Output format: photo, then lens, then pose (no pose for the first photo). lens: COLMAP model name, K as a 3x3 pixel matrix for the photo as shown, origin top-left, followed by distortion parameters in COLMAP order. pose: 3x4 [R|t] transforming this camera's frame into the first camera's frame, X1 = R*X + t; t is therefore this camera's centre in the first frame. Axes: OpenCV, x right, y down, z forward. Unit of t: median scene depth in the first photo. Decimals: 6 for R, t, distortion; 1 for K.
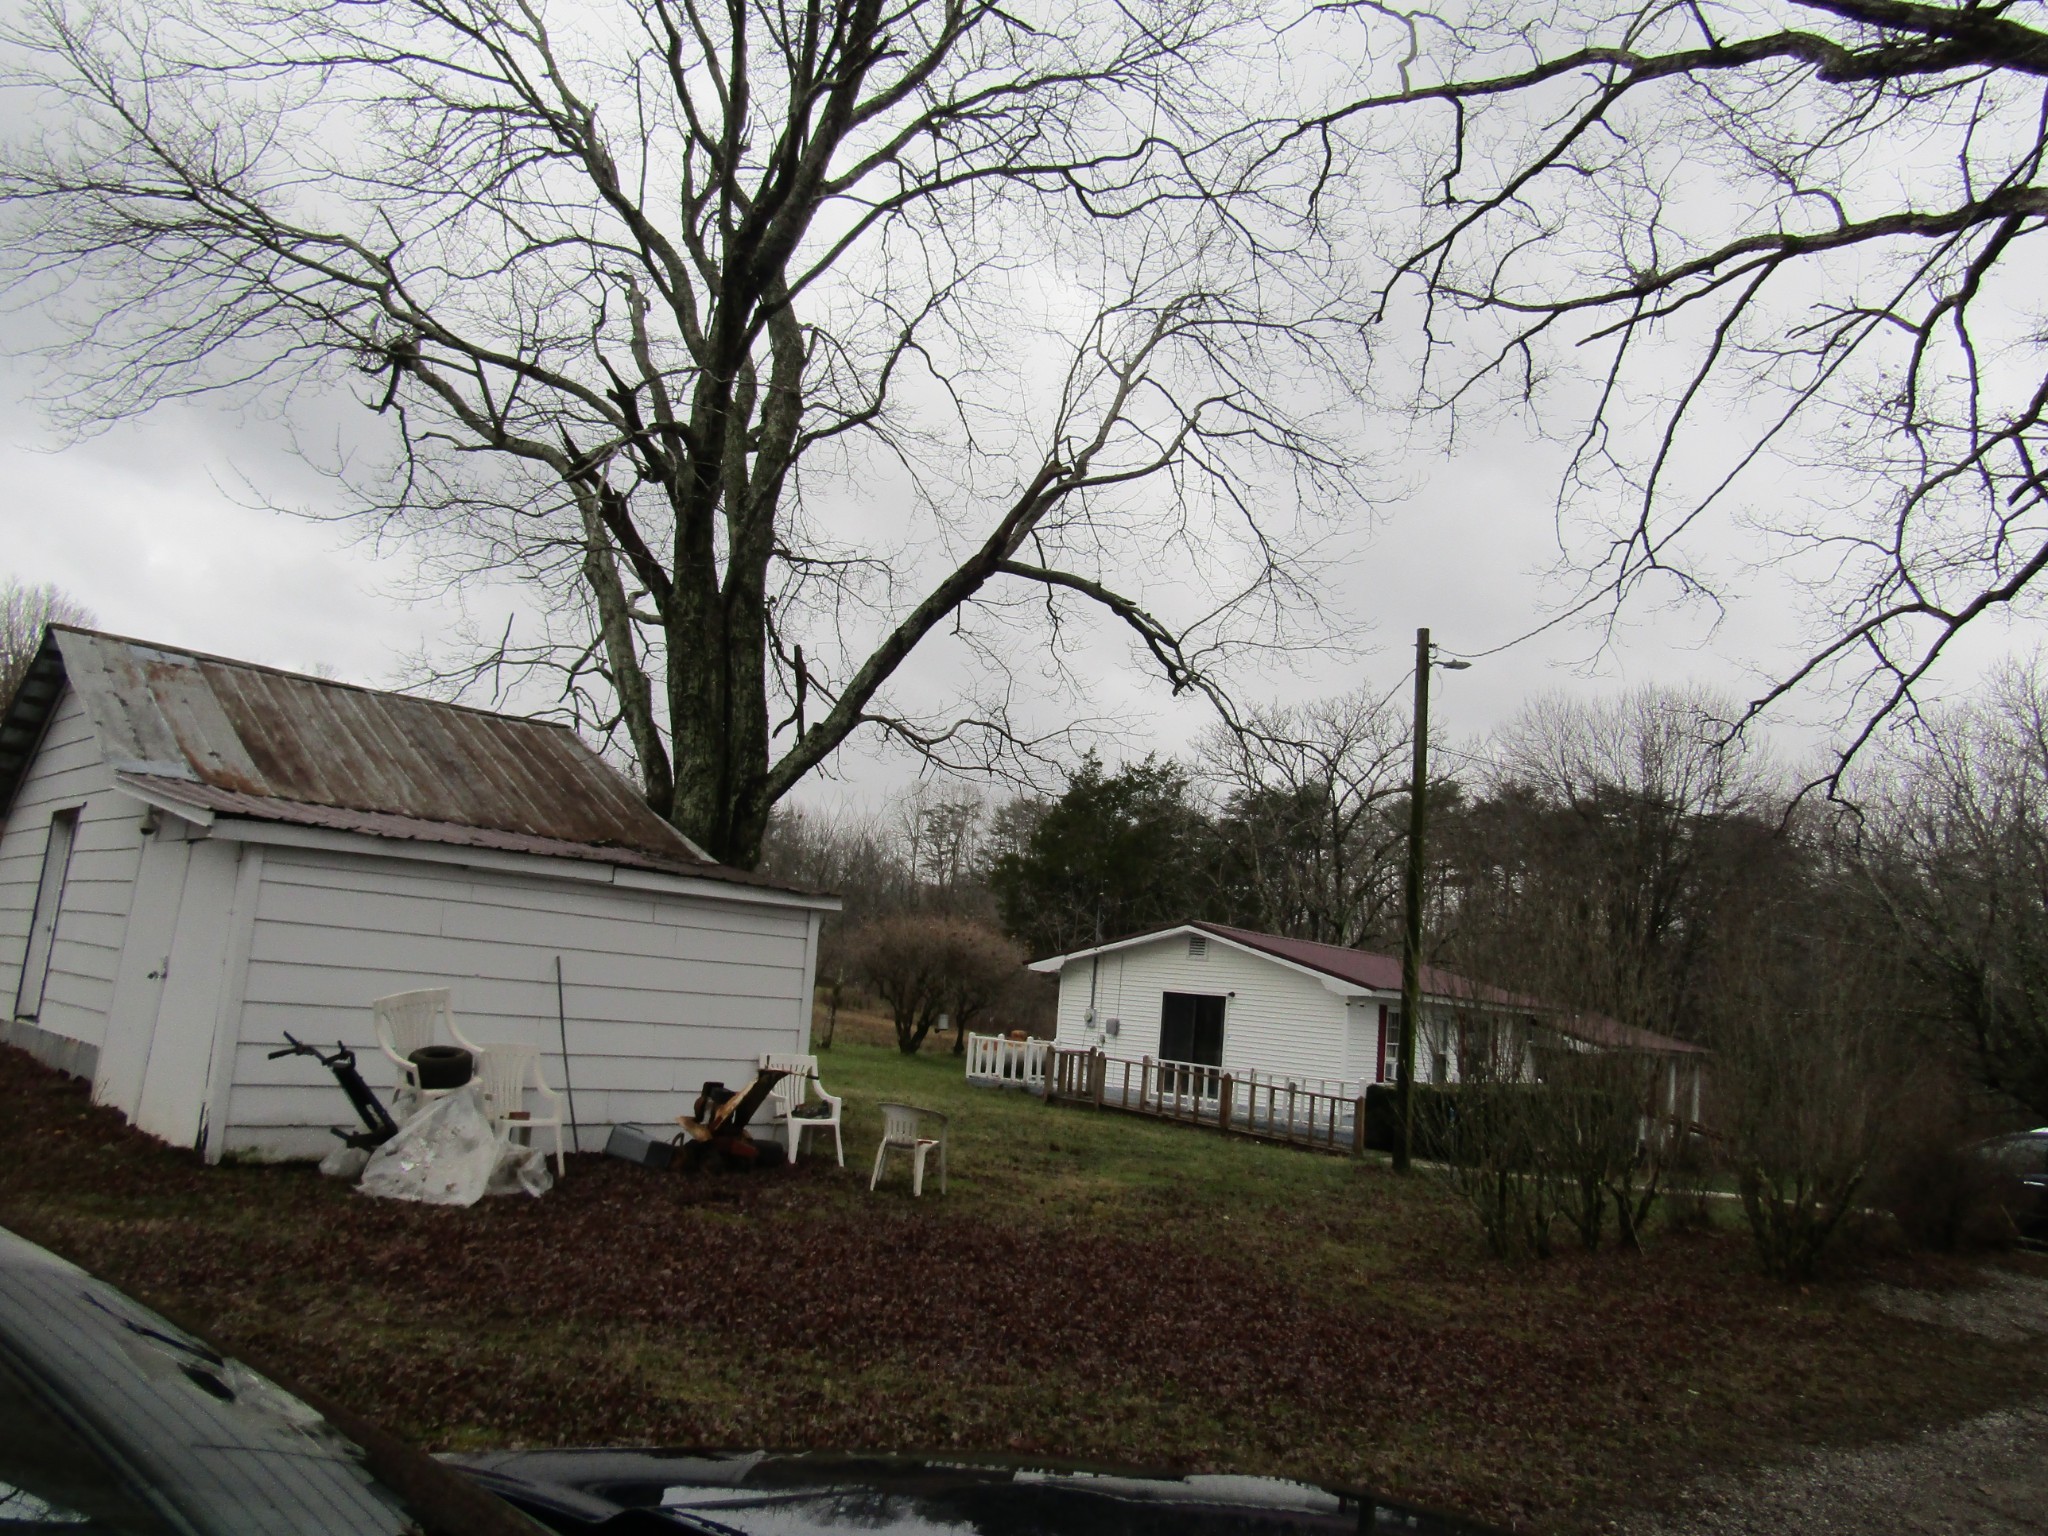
lens RADIAL K [[1457.7, 0, 1014.8], [0, 1457.7, 771.3], [0, 0, 1]] dist [-0.006565, -0.000517]
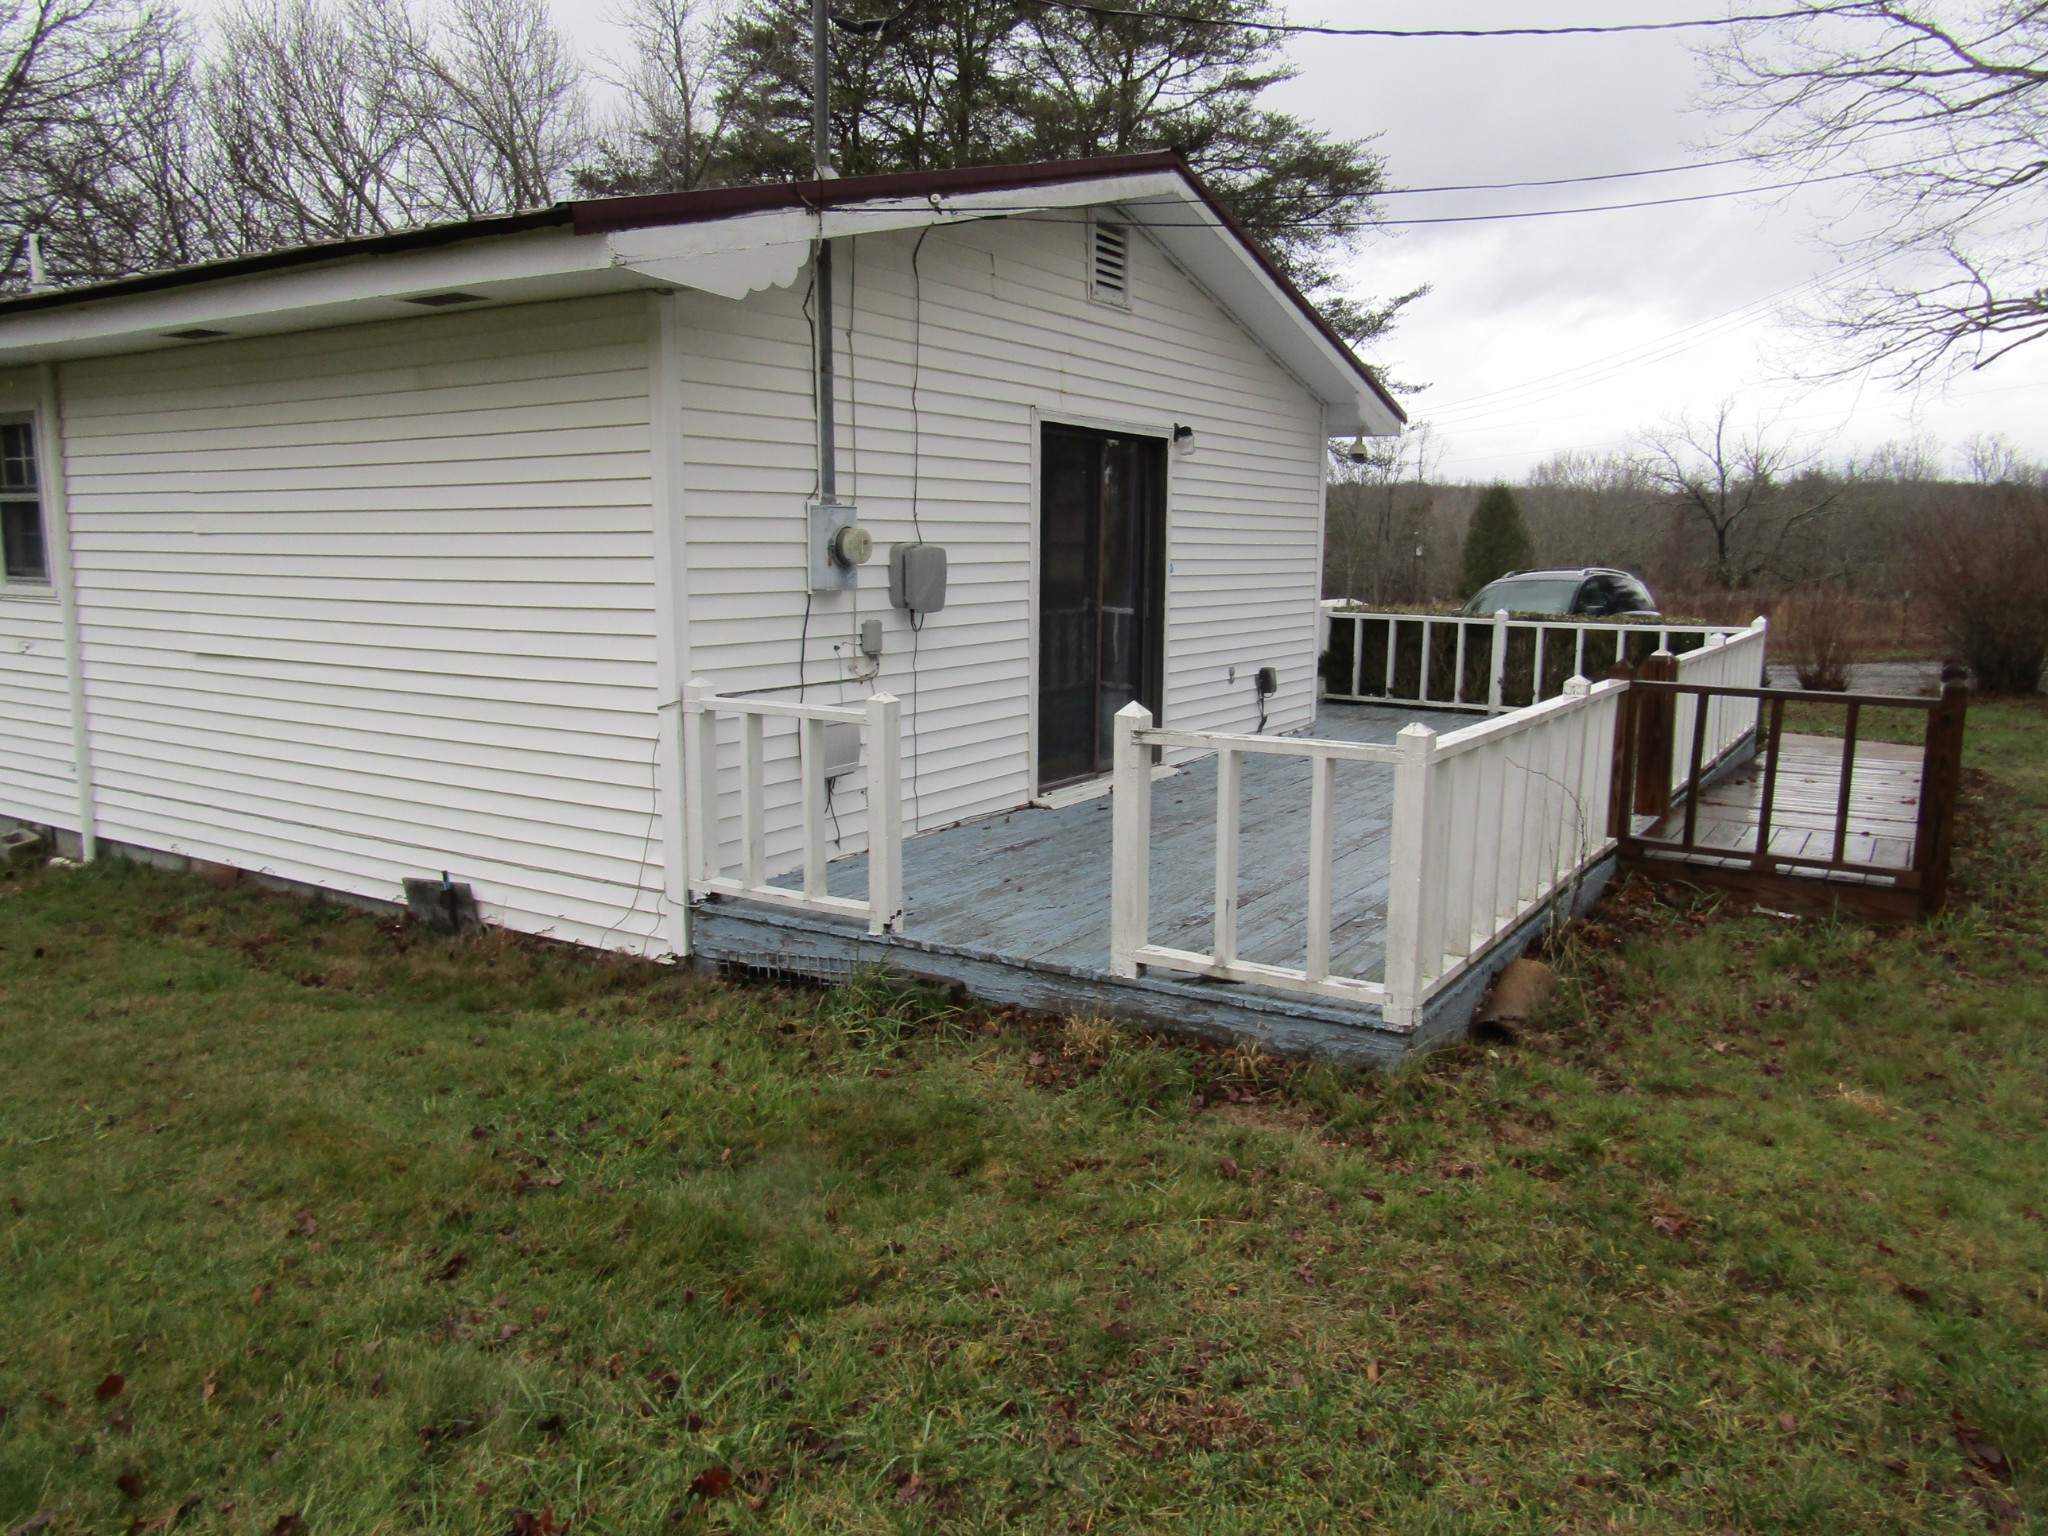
lens RADIAL K [[1457.7, 0, 1023.9], [0, 1457.7, 762.9], [0, 0, 1]] dist [-0.006565, -0.000517]
pose [[-0.111309, -0.238212, 0.964814, -0.235779], [-0.172583, 0.960728, 0.217293, 0.226954], [-0.978686, -0.142323, -0.148049, 1.521717]]
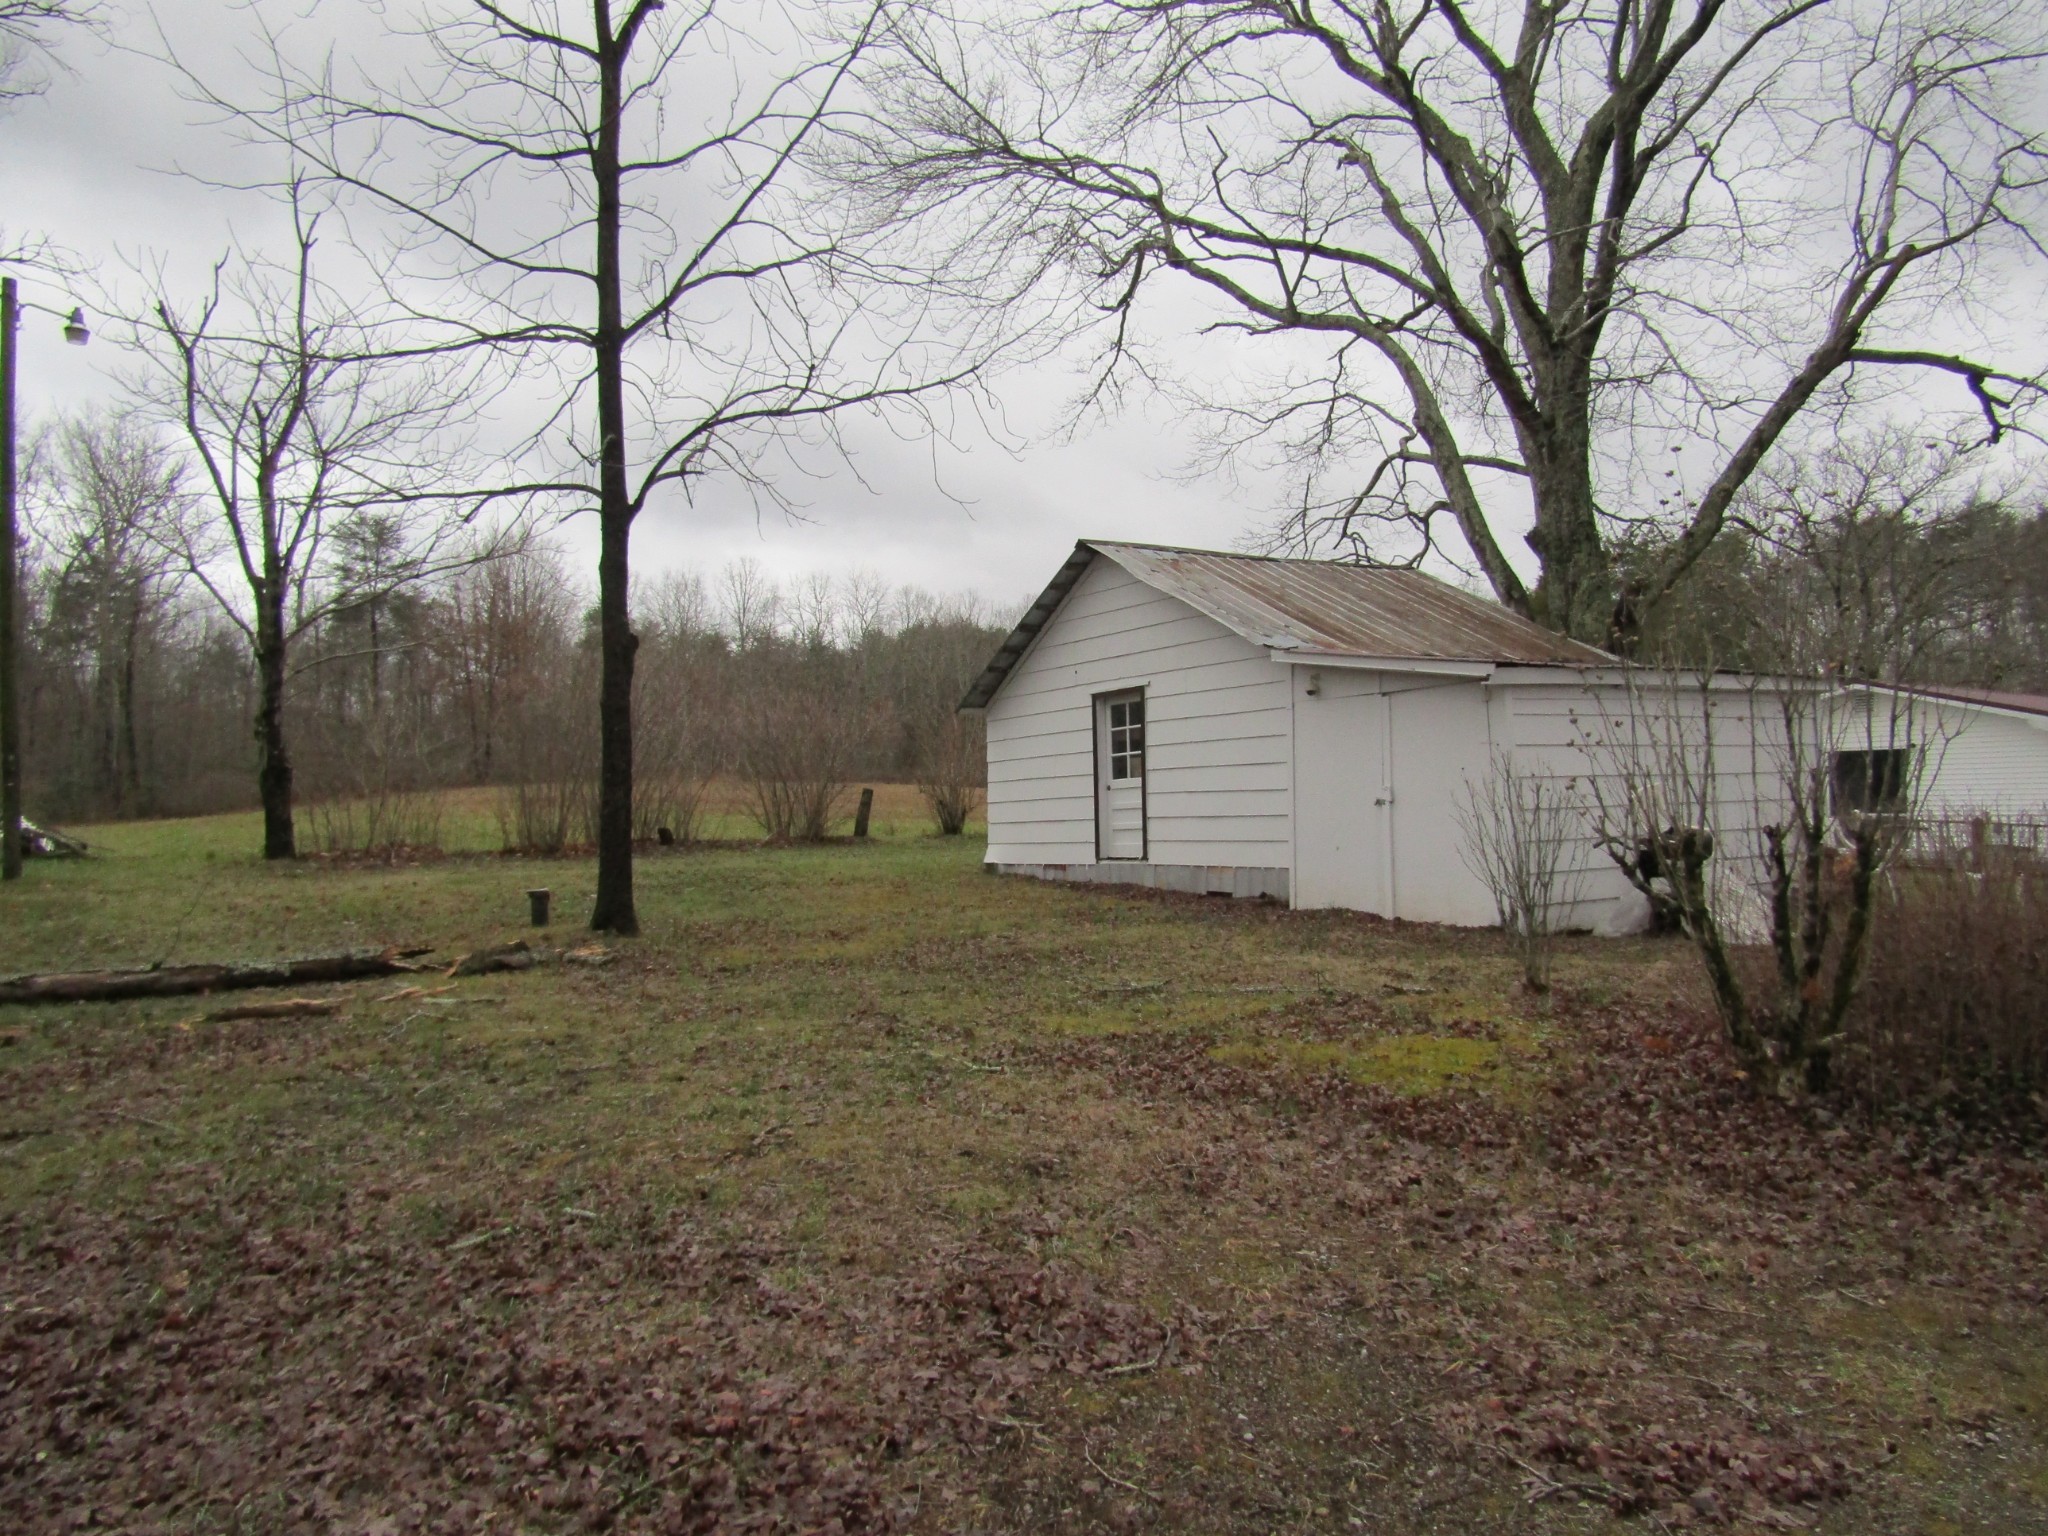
lens RADIAL K [[1457.7, 0, 1013.4], [0, 1457.7, 778.6], [0, 0, 1]] dist [-0.006565, -0.000517]
pose [[0.968715, -0.110683, -0.222127, -0.332886], [0.138364, 0.983896, 0.113154, -0.035910], [0.206026, -0.140349, 0.968429, -0.156425]]
